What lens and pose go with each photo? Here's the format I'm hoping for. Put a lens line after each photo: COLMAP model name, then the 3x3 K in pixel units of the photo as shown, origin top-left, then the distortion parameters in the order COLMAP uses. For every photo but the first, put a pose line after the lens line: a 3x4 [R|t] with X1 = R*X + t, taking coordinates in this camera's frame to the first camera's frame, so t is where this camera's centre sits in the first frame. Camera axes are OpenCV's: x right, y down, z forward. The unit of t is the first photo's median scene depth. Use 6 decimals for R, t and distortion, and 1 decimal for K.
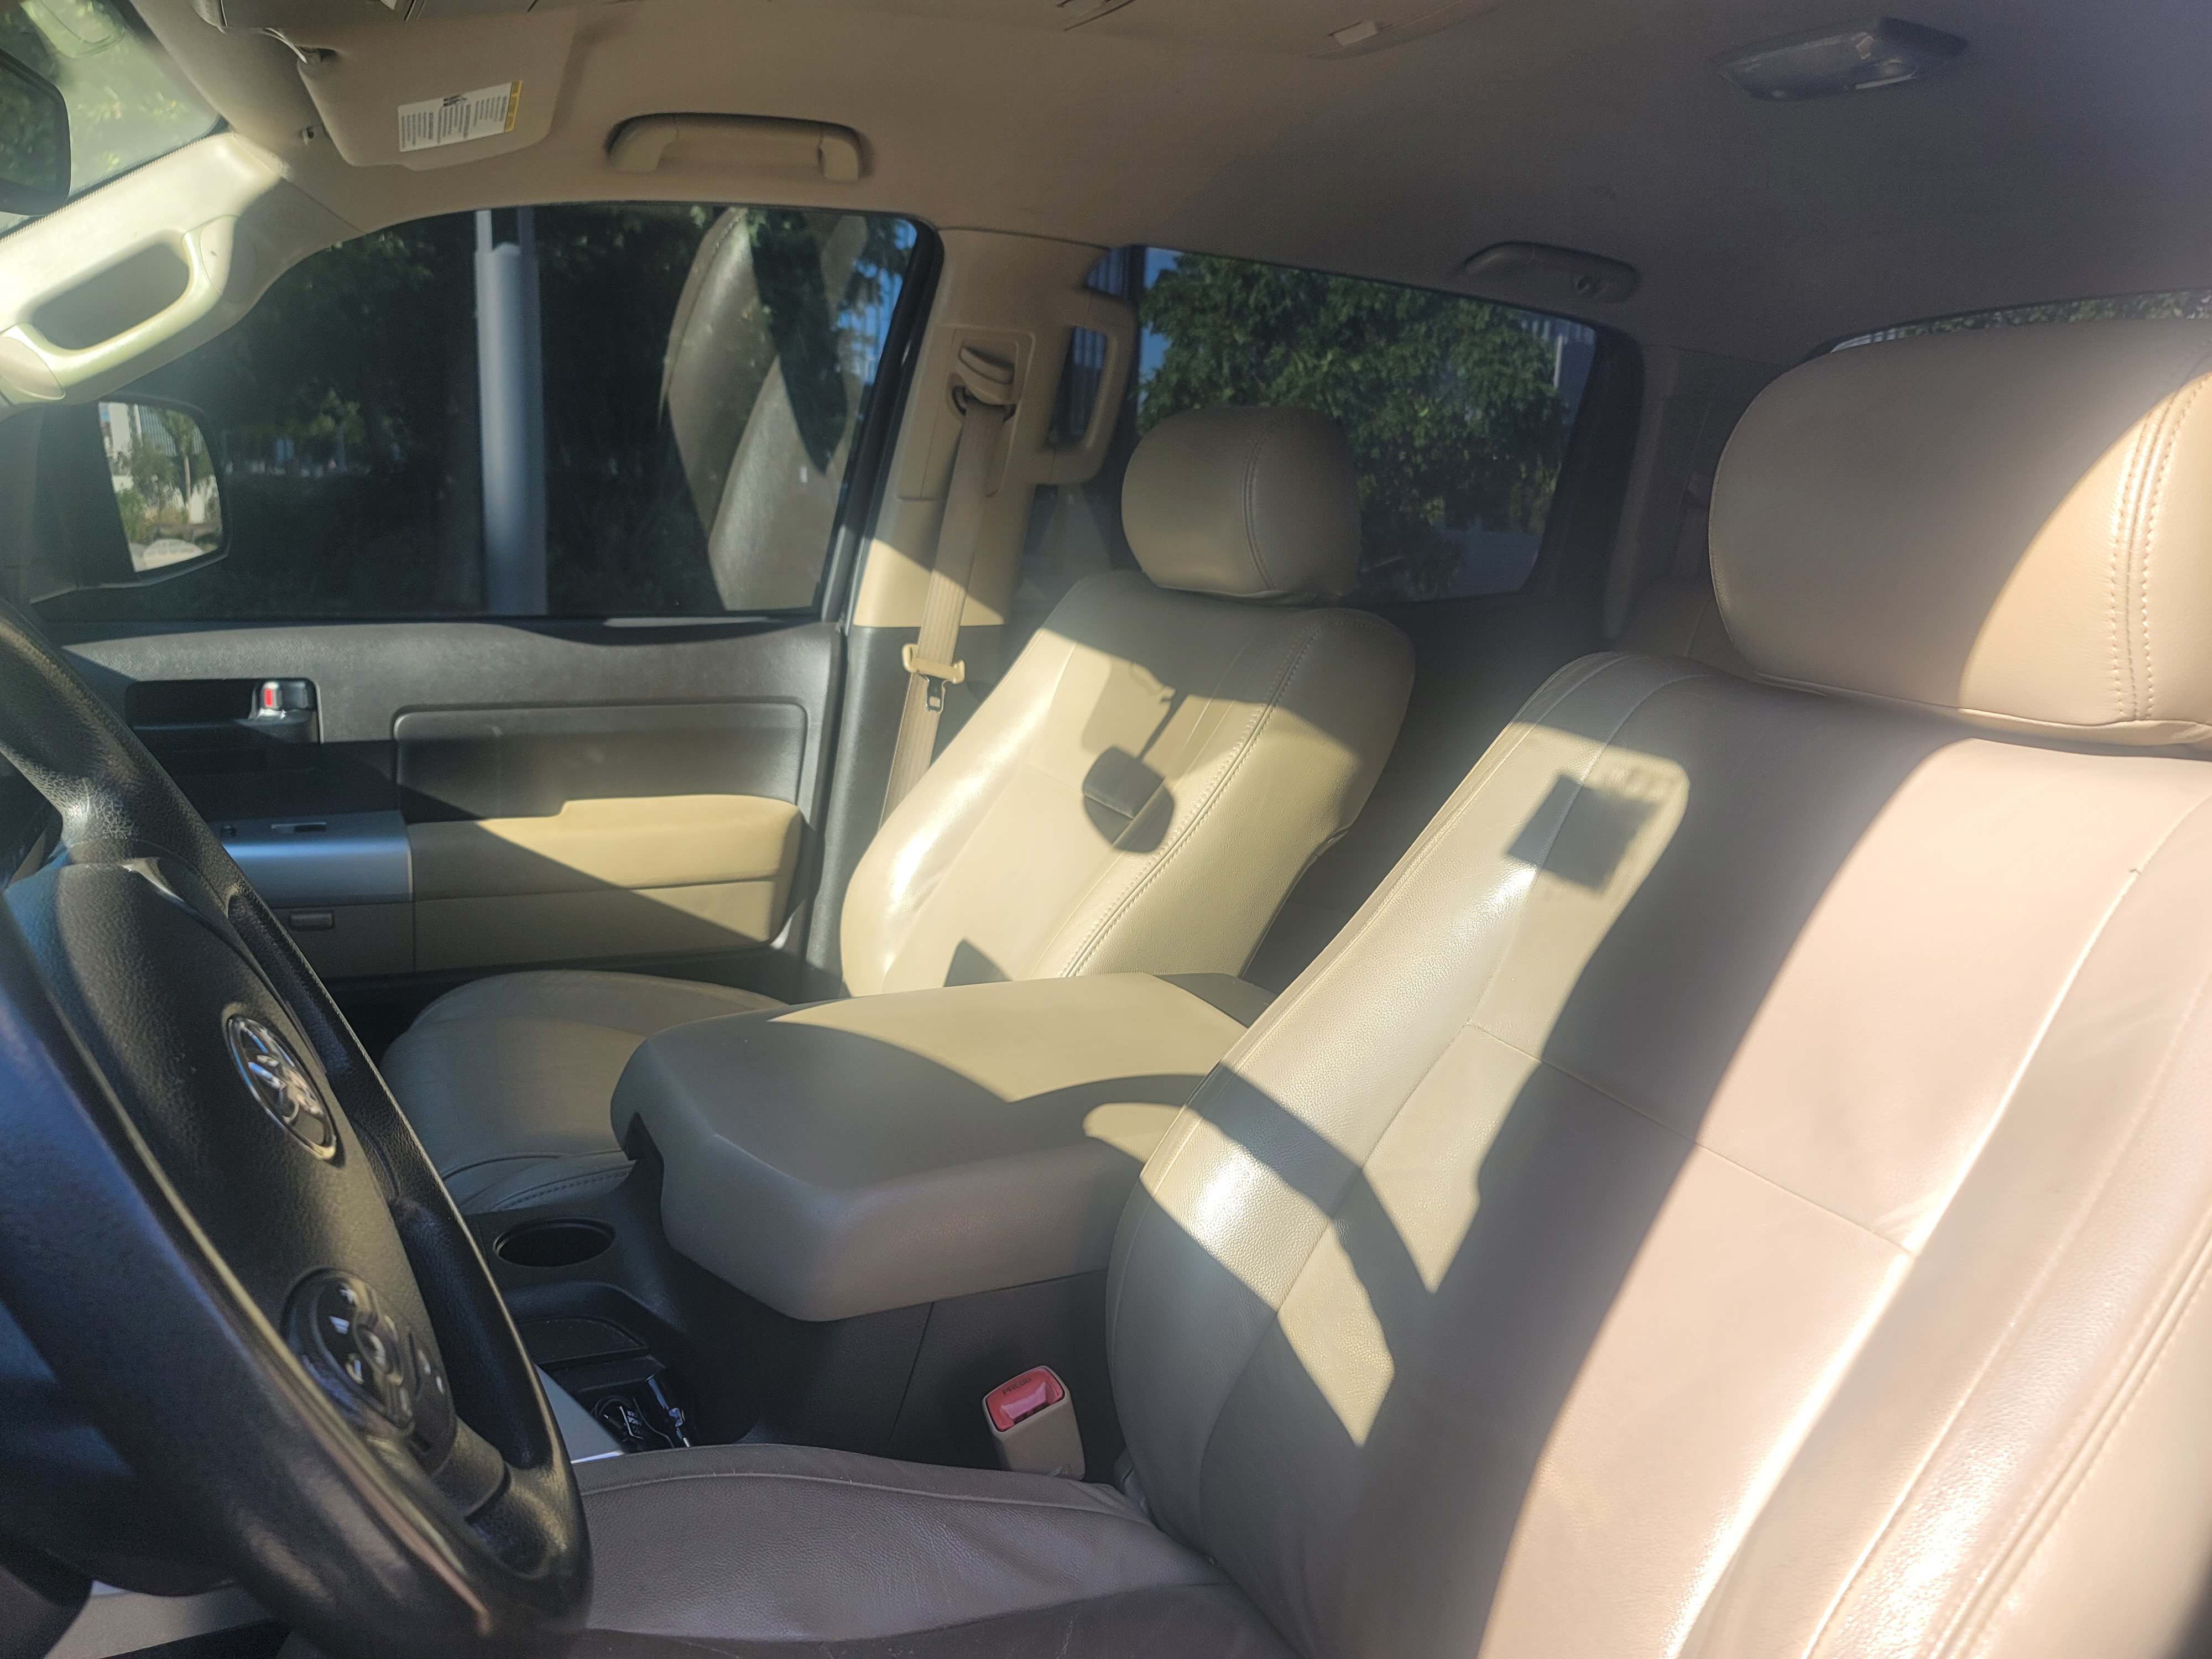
lens RADIAL K [[1661.4, 0, 1112.6], [0, 1661.4, 806.6], [0, 0, 1]] dist [-0.006213, 0.178206]
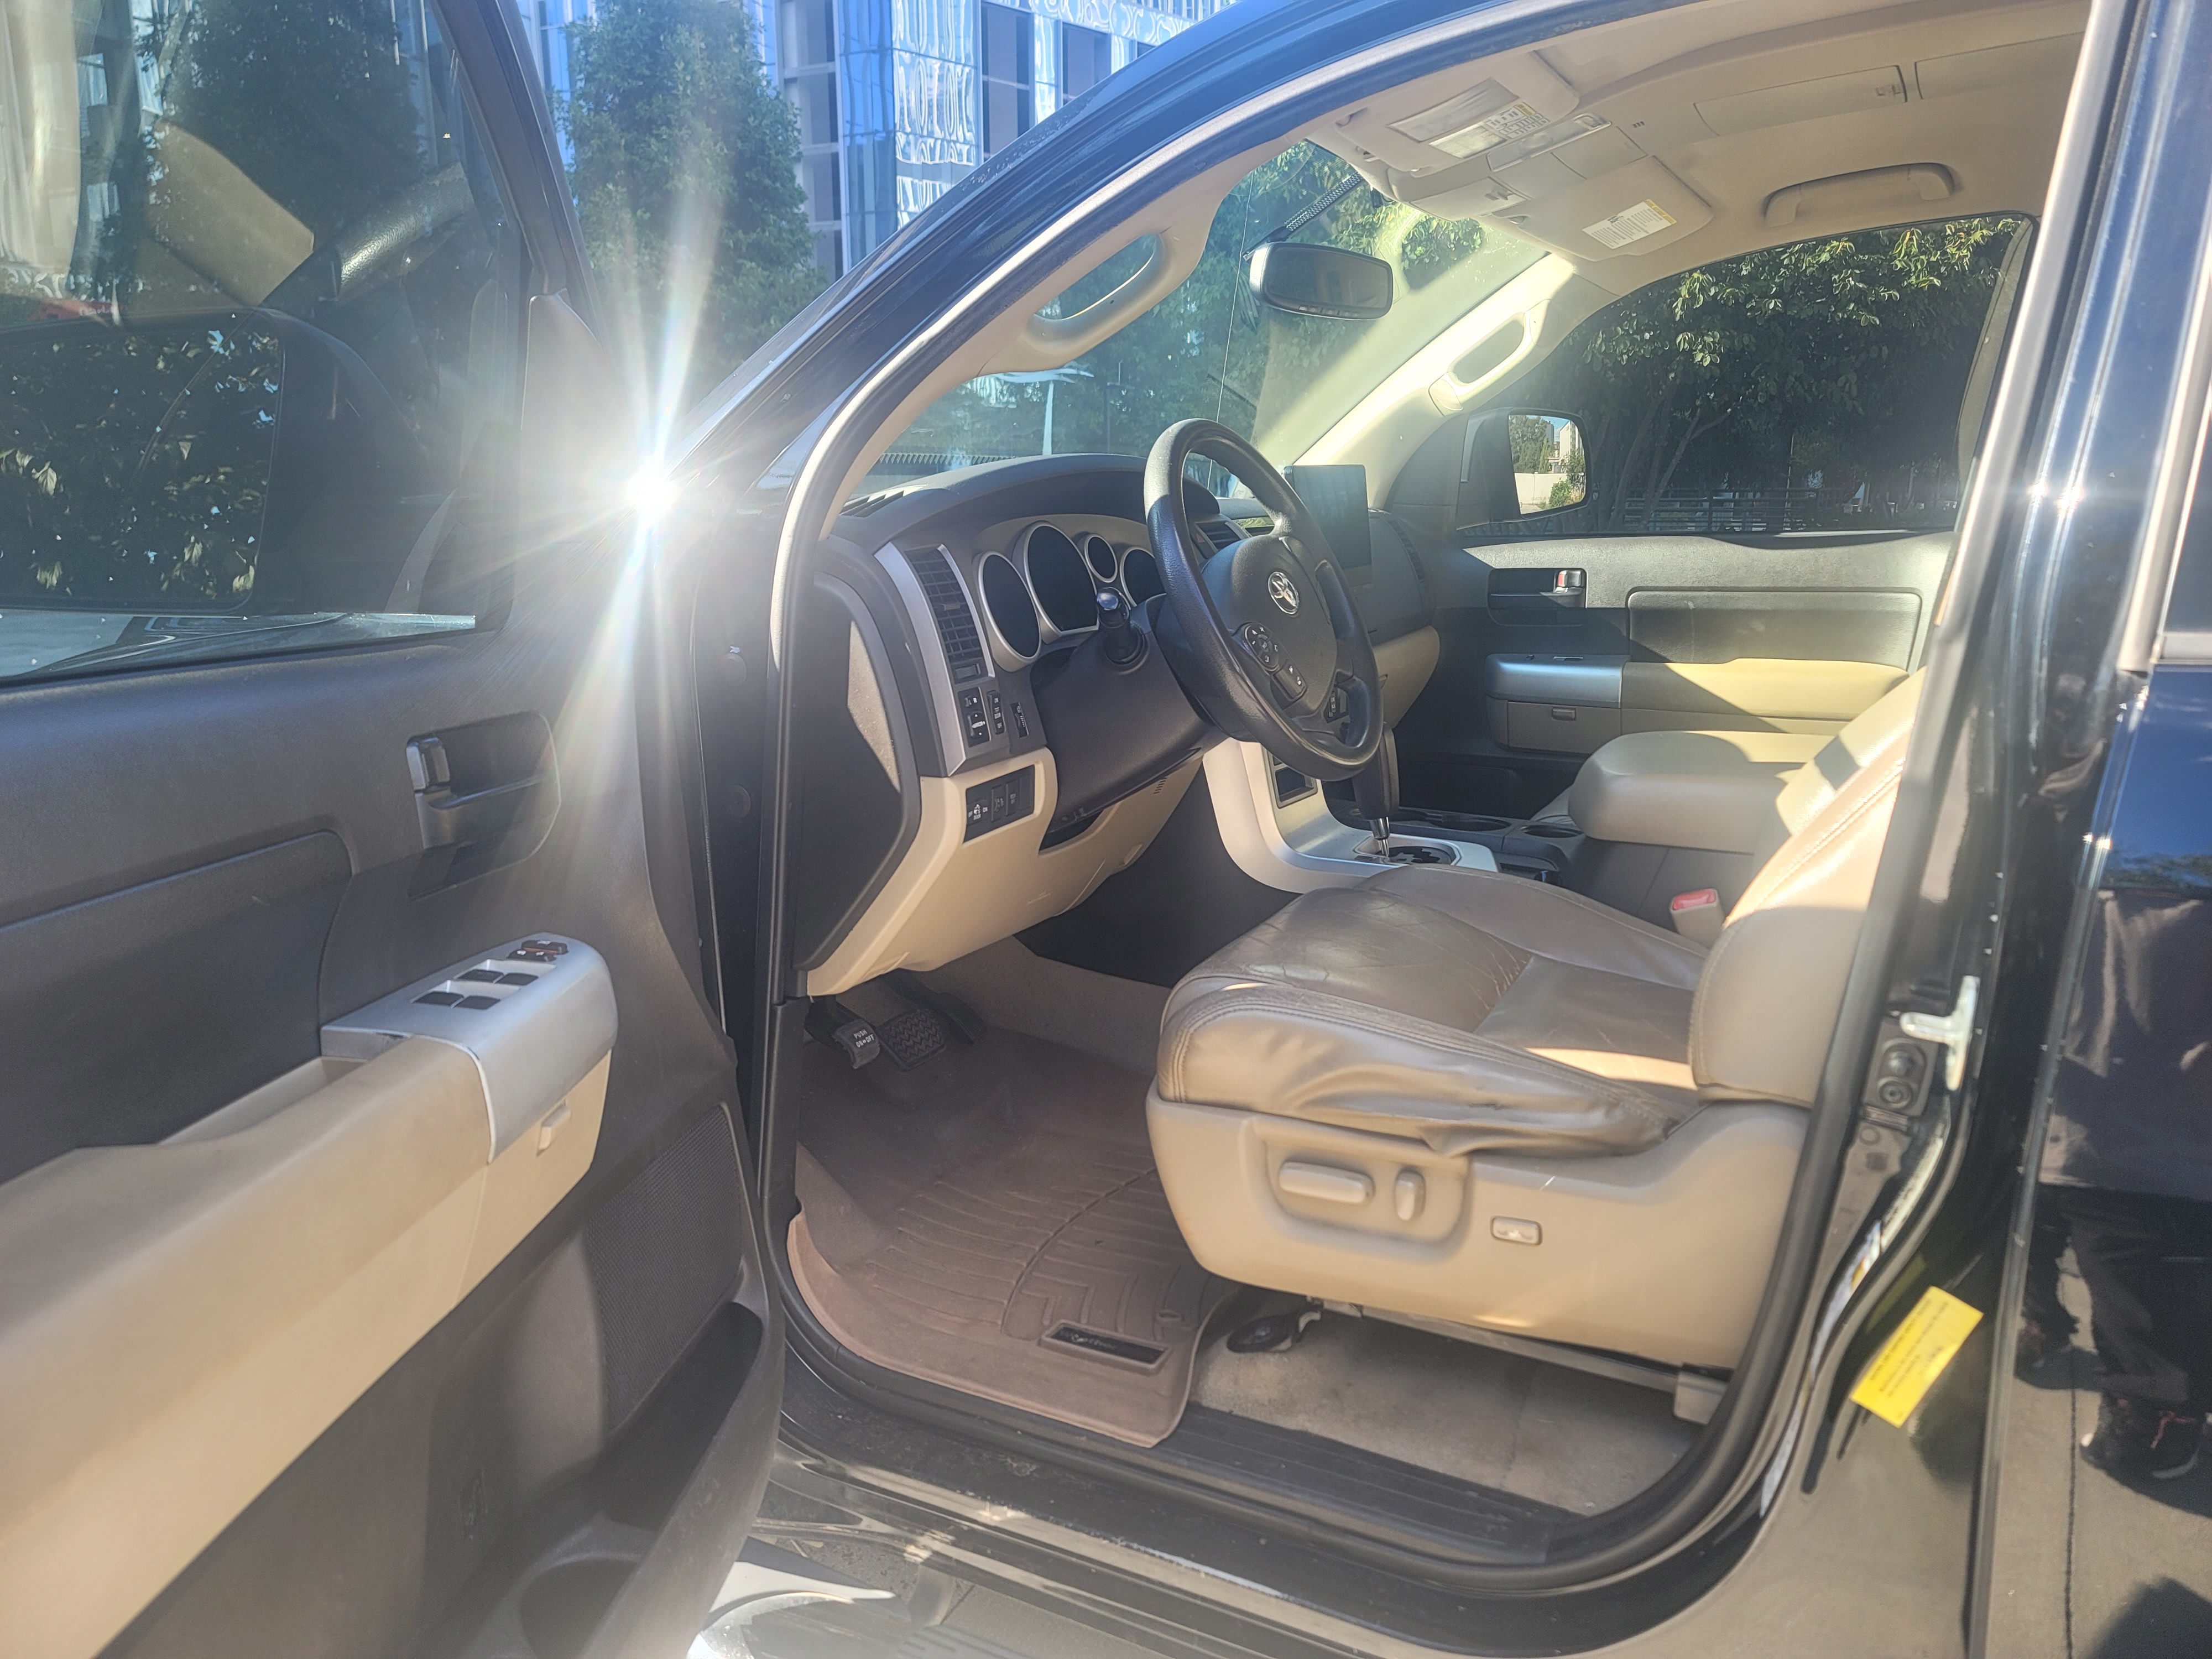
lens RADIAL K [[1617.9, 0, 1106.0], [0, 1617.9, 829.5], [0, 0, 1]] dist [0.127760, -0.127629]
pose [[0.589254, 0.118064, -0.799275, 0.576070], [-0.125749, 0.990612, 0.053621, 0.153067], [0.798102, 0.068912, 0.598568, -0.339589]]
